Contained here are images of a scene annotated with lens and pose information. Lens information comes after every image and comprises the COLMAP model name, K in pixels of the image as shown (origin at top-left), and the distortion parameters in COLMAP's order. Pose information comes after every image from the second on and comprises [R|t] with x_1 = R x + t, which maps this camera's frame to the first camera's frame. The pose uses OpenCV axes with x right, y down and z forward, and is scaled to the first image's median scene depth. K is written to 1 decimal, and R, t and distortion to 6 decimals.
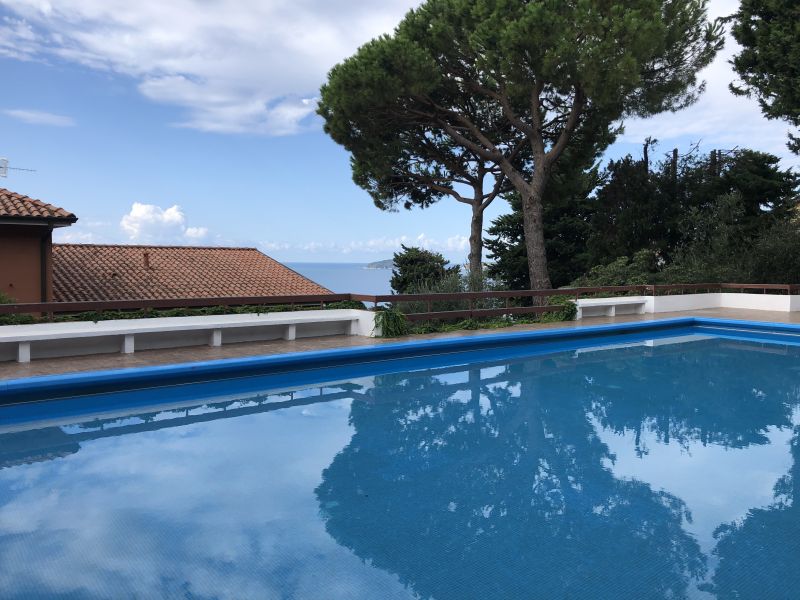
lens RADIAL K [[652.6, 0, 400.1], [0, 652.6, 298.8], [0, 0, 1]] dist [0.009460, -0.023844]
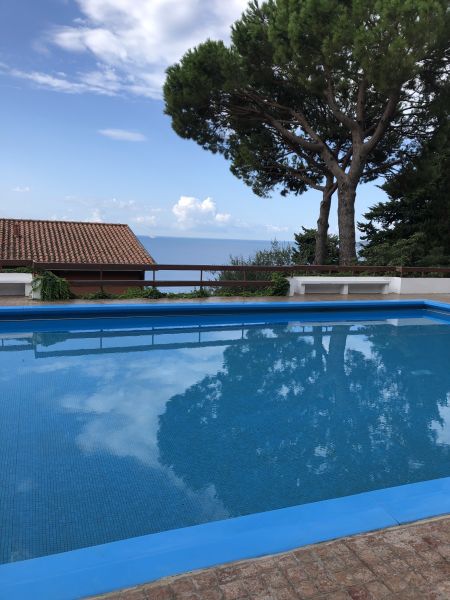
lens RADIAL K [[489.4, 0, 225.4], [0, 489.4, 300.6], [0, 0, 1]] dist [0.009460, -0.023844]
pose [[0.958822, 0.064325, -0.276627, 0.177658], [-0.046098, 0.996346, 0.071904, -0.005347], [0.280241, -0.056192, 0.958284, 0.096903]]
